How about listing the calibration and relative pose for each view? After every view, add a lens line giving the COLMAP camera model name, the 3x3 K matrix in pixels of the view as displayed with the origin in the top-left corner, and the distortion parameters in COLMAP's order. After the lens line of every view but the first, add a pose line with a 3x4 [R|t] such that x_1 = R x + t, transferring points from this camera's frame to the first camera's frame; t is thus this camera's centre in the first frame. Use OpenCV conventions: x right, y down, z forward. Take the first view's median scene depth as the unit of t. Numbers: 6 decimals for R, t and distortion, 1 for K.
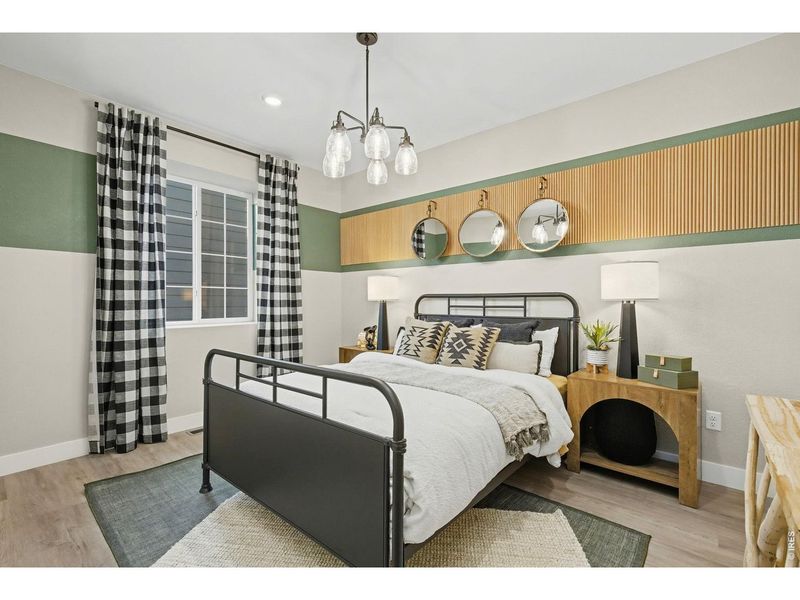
lens RADIAL K [[364.2, 0, 400.0], [0, 364.2, 300.0], [0, 0, 1]] dist [-0.001942, -0.000255]
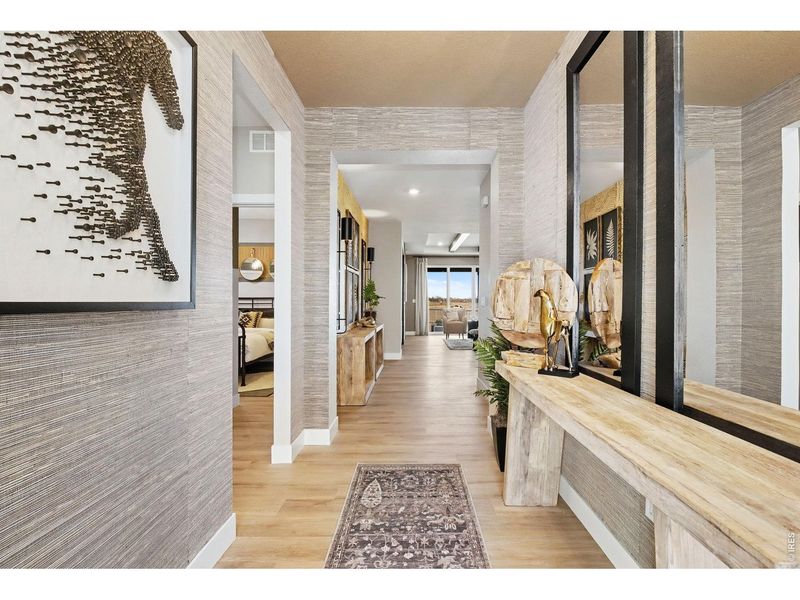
lens RADIAL K [[364.2, 0, 400.0], [0, 364.2, 300.0], [0, 0, 1]] dist [-0.001942, -0.000255]
pose [[0.769016, 0.000334, 0.639229, -0.509775], [-0.001987, 0.999996, 0.001868, -0.009304], [-0.639226, -0.002706, 0.769014, -1.299560]]
